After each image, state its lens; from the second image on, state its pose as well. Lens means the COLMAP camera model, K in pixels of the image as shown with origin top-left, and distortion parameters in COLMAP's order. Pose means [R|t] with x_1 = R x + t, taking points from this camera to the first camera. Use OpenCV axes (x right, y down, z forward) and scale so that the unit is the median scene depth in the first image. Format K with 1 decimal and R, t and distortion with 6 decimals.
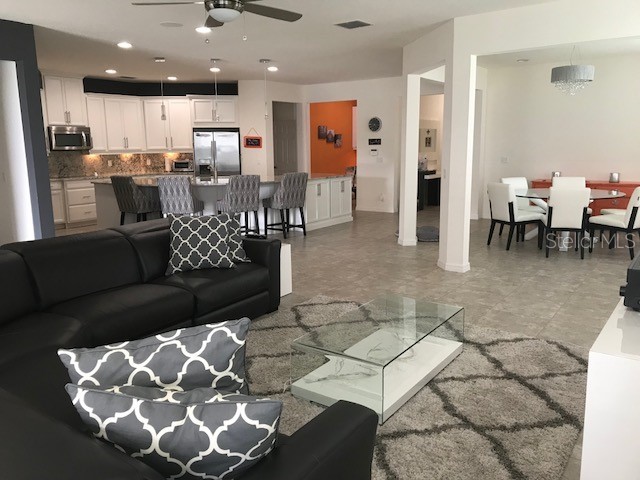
lens RADIAL K [[519.6, 0, 320.0], [0, 519.6, 240.0], [0, 0, 1]] dist [0.034115, -0.004501]
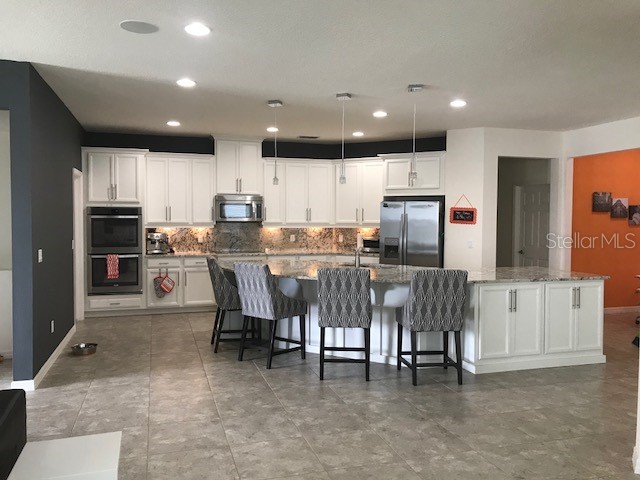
lens RADIAL K [[519.6, 0, 320.0], [0, 519.6, 240.0], [0, 0, 1]] dist [0.034115, -0.004501]
pose [[0.796267, 0.043393, -0.603386, 0.141706], [-0.126001, 0.987445, -0.095266, -0.068719], [0.591677, 0.151885, 0.791738, 0.357487]]
